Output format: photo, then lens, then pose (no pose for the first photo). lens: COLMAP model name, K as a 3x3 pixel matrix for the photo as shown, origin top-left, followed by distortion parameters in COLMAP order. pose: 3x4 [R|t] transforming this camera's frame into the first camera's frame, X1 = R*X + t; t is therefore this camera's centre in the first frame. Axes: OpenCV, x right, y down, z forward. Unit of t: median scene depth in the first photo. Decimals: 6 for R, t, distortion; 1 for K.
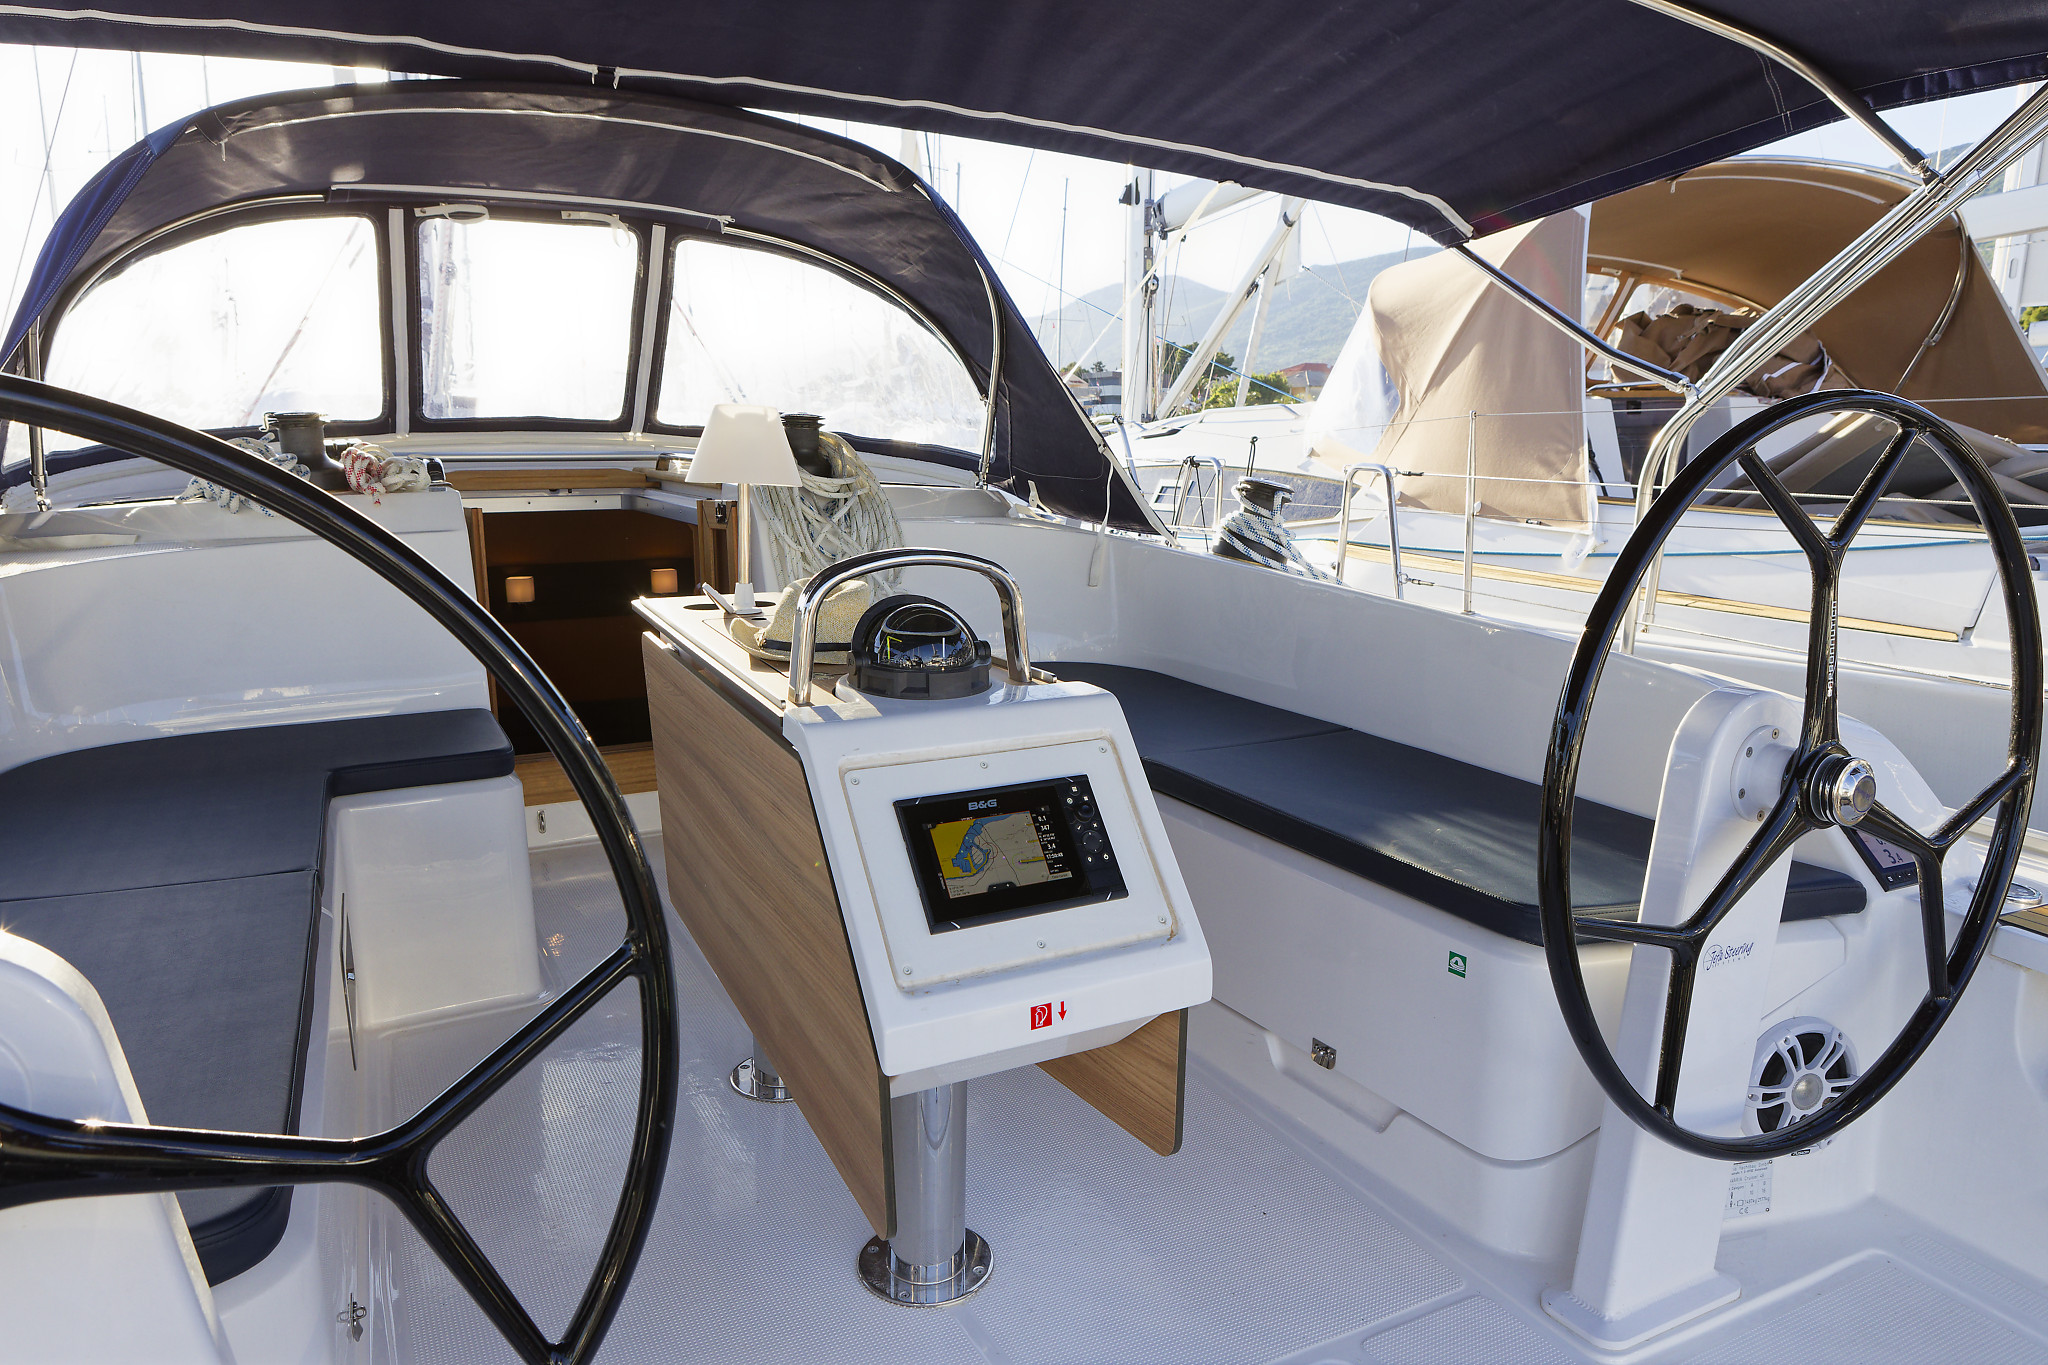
lens RADIAL K [[1408.2, 0, 1026.7], [0, 1408.2, 680.3], [0, 0, 1]] dist [-0.003418, 0.006911]
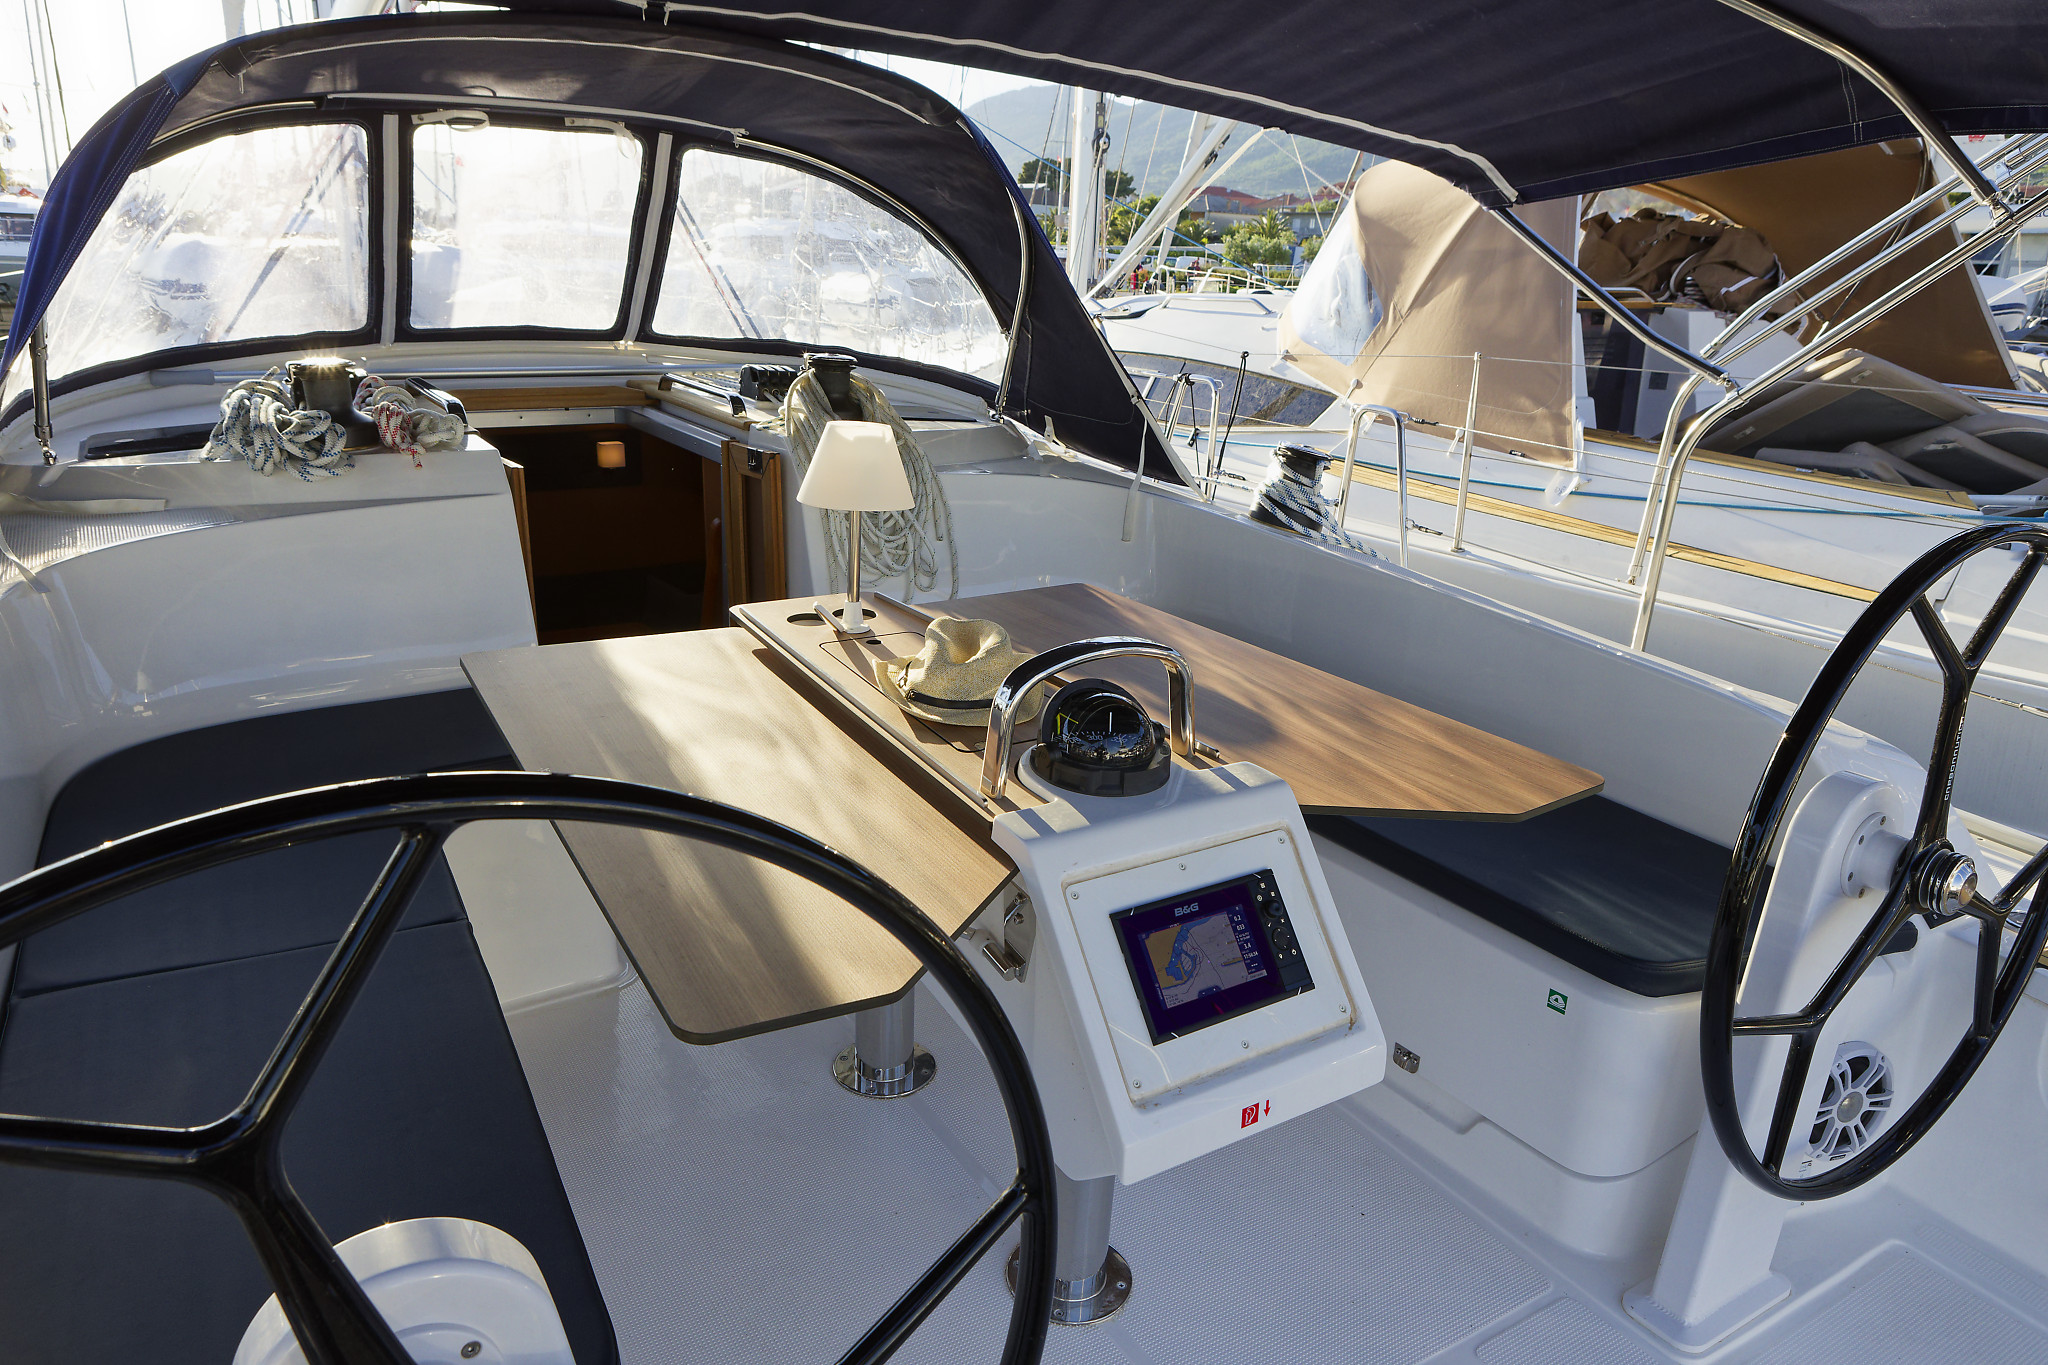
lens RADIAL K [[1377.3, 0, 1015.4], [0, 1377.3, 683.8], [0, 0, 1]] dist [-0.001443, 0.004094]
pose [[0.996696, 0.010818, 0.080496, -0.193354], [-0.021562, 0.990769, 0.133835, -0.169262], [-0.078305, -0.135128, 0.987729, 0.018238]]
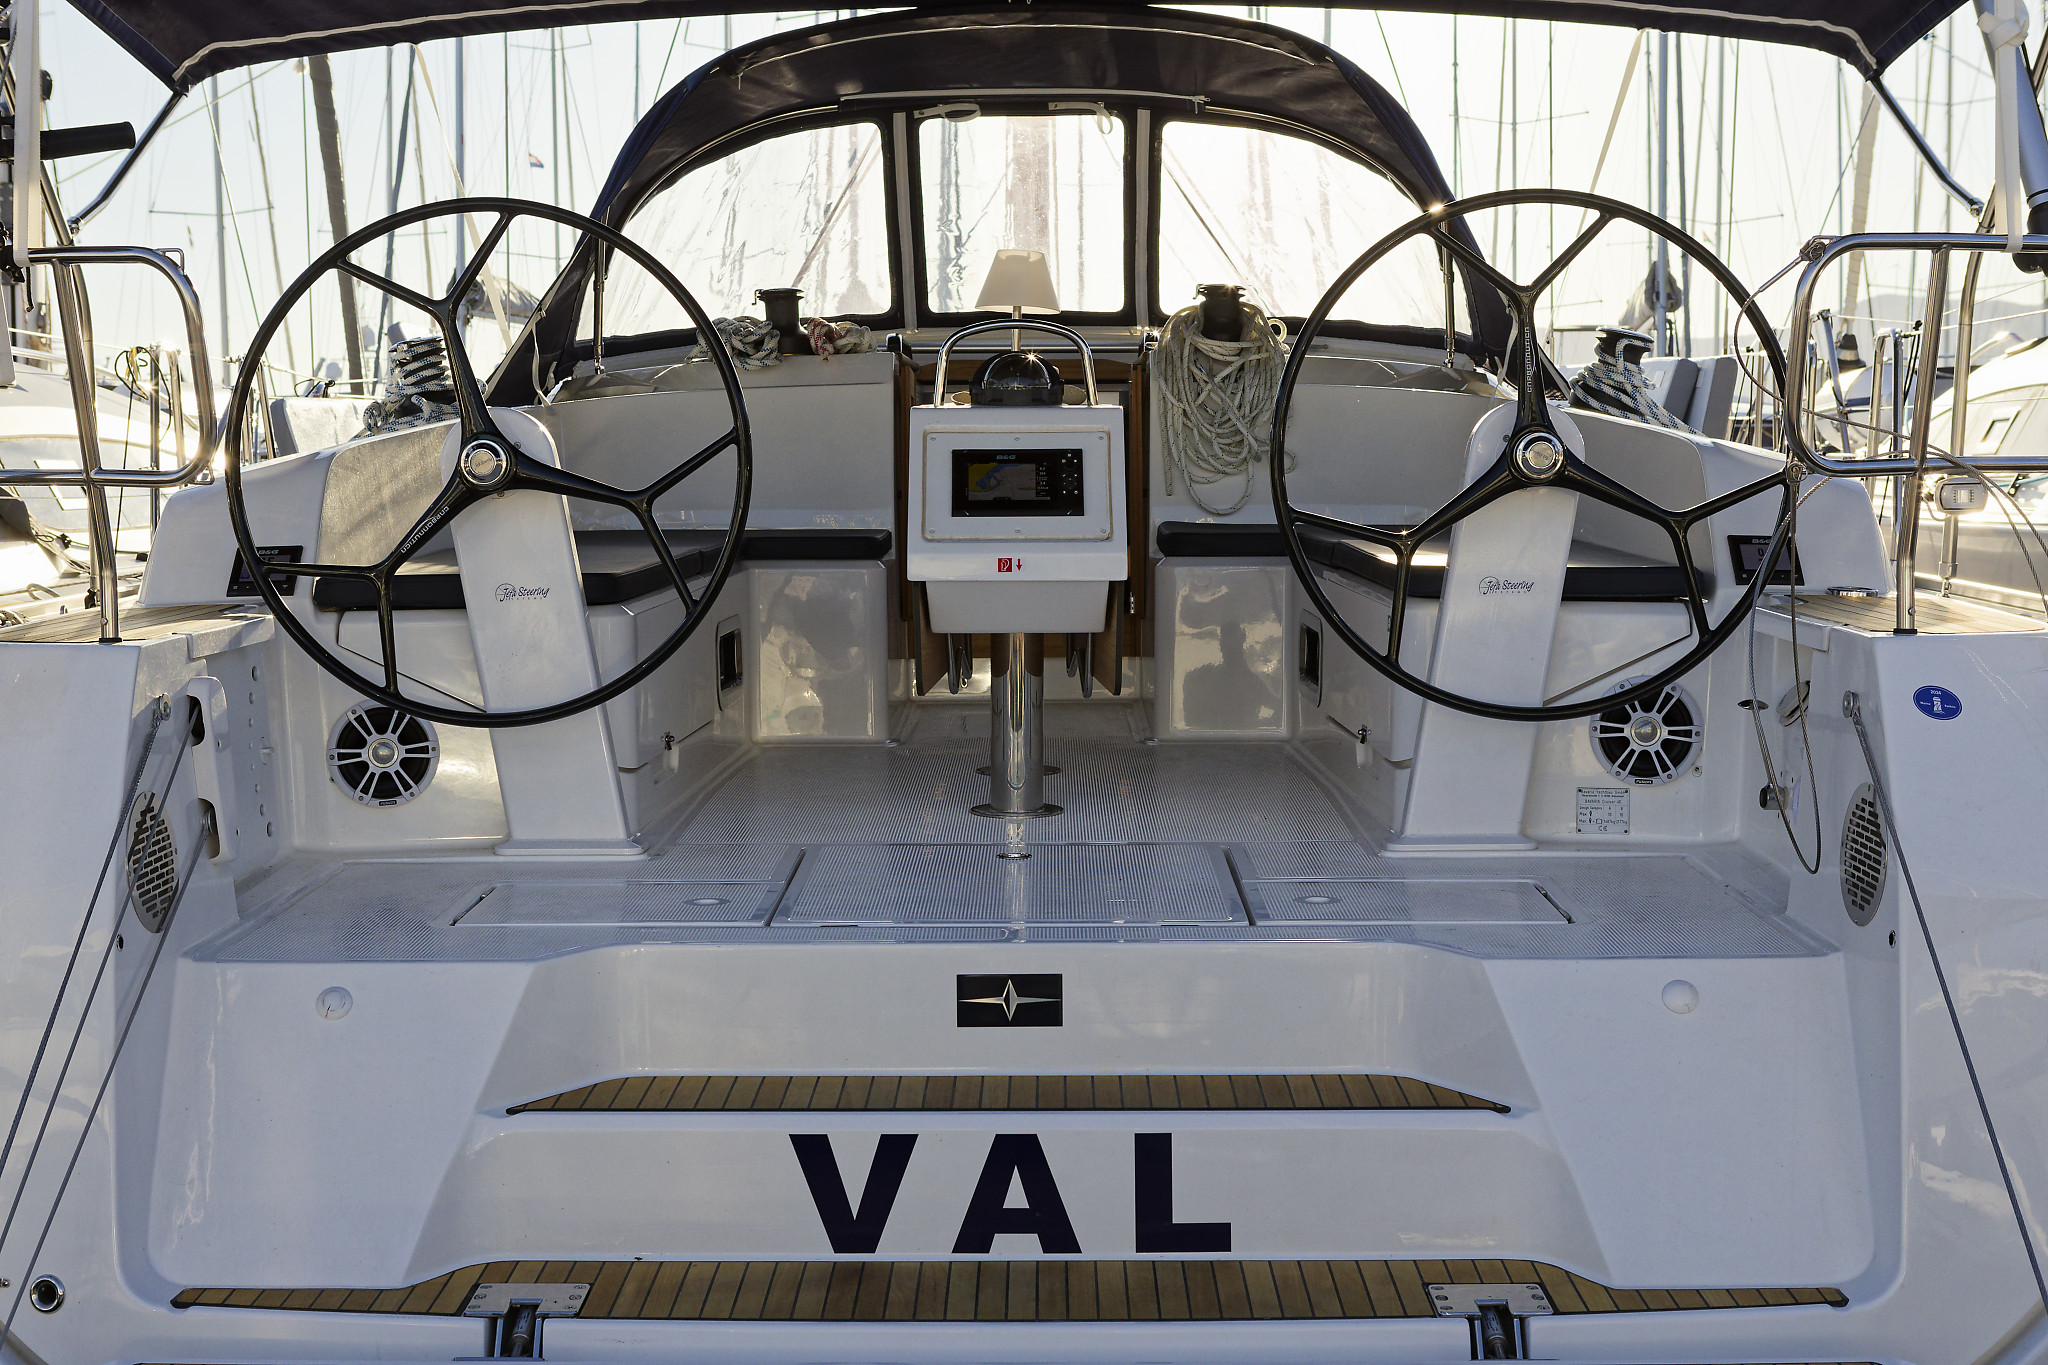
lens RADIAL K [[2856.7, 0, 1011.8], [0, 2856.7, 691.3], [0, 0, 1]] dist [0.002753, 0.000000]
pose [[0.877139, 0.030810, -0.479247, 1.281604], [-0.077078, 0.994034, -0.077167, 0.498292], [0.474010, 0.104626, 0.874281, -1.538759]]
